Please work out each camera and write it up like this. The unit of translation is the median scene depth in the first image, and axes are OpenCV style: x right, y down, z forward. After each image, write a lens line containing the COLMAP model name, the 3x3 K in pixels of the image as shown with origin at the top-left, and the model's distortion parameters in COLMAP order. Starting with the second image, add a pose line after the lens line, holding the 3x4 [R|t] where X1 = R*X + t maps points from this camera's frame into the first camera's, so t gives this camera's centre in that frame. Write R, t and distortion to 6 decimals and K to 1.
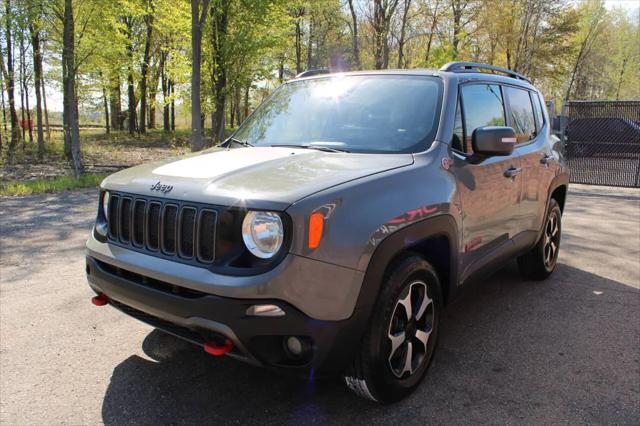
lens RADIAL K [[534.3, 0, 320.8], [0, 534.3, 214.7], [0, 0, 1]] dist [-0.152532, 0.134500]
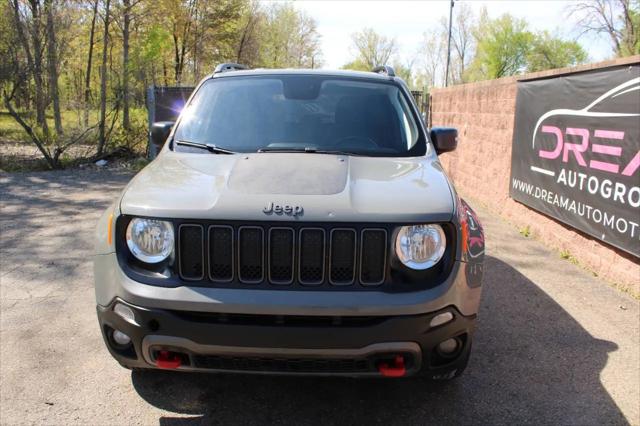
lens RADIAL K [[534.3, 0, 316.8], [0, 534.3, 217.5], [0, 0, 1]] dist [-0.152532, 0.134500]
pose [[0.805956, -0.111147, 0.581447, -0.722688], [0.087020, 0.993790, 0.069347, -0.089269], [-0.585544, -0.005293, 0.810623, 0.249956]]
